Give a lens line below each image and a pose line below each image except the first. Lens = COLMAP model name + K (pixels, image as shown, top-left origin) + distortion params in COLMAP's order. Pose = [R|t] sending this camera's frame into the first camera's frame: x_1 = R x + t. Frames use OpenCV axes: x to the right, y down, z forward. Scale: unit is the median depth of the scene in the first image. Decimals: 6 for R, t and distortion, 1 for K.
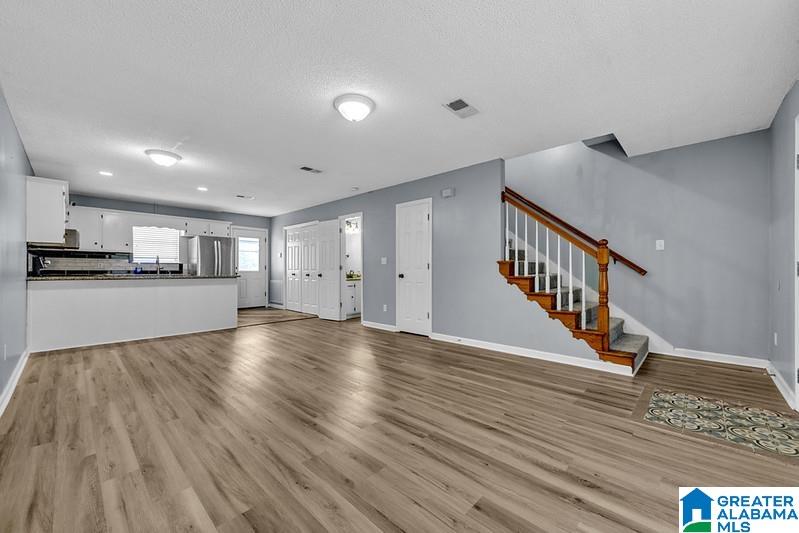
lens RADIAL K [[321.5, 0, 399.0], [0, 321.5, 268.2], [0, 0, 1]] dist [-0.001232, -0.000343]
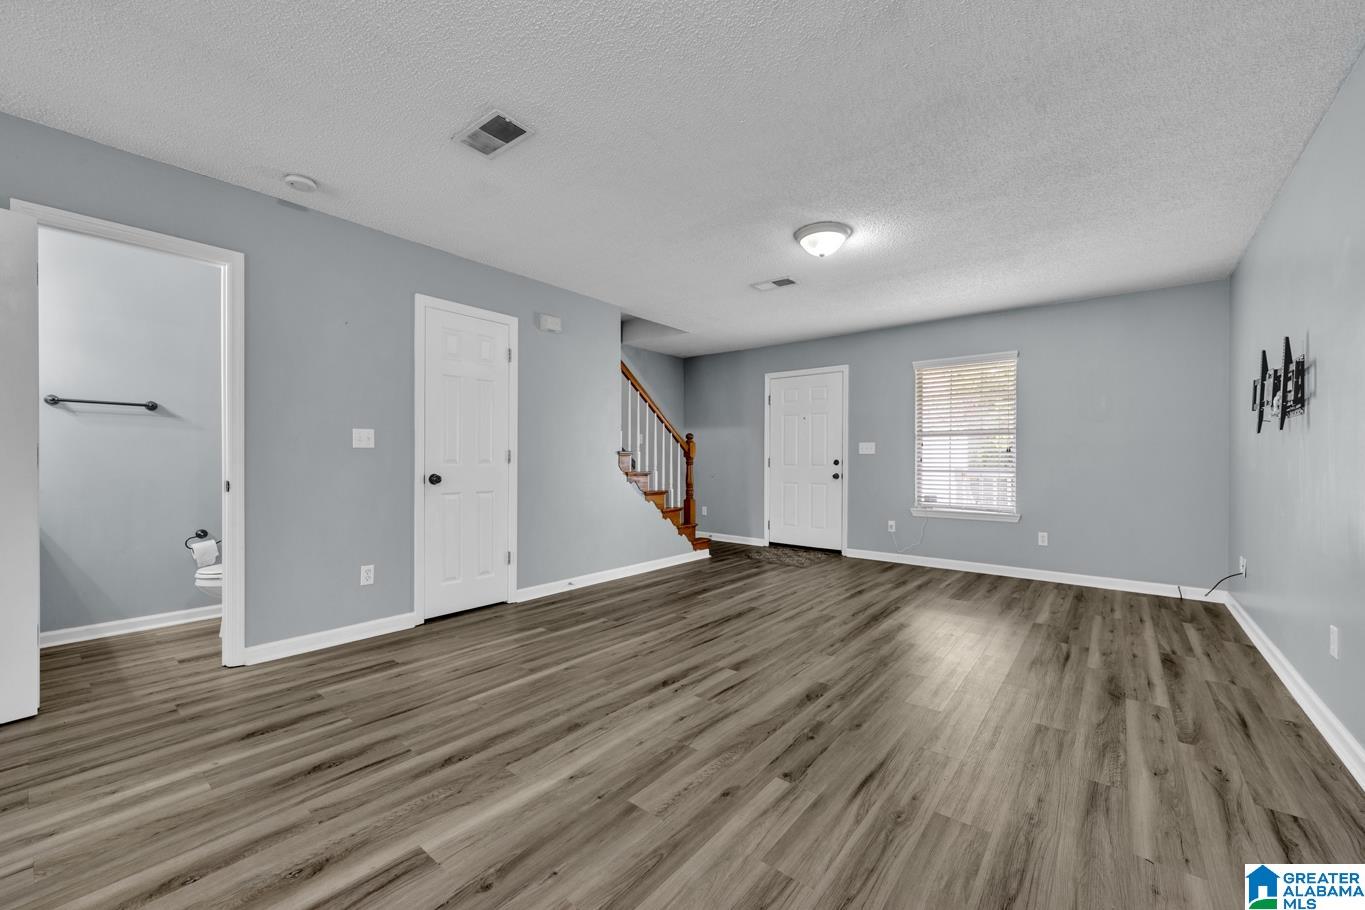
lens RADIAL K [[549.3, 0, 677.2], [0, 549.3, 455.0], [0, 0, 1]] dist [-0.001232, -0.000343]
pose [[-0.097346, 0.011212, 0.995187, -1.134739], [-0.006482, 0.999908, -0.011899, -0.000221], [-0.995230, -0.007609, -0.097264, 1.231225]]
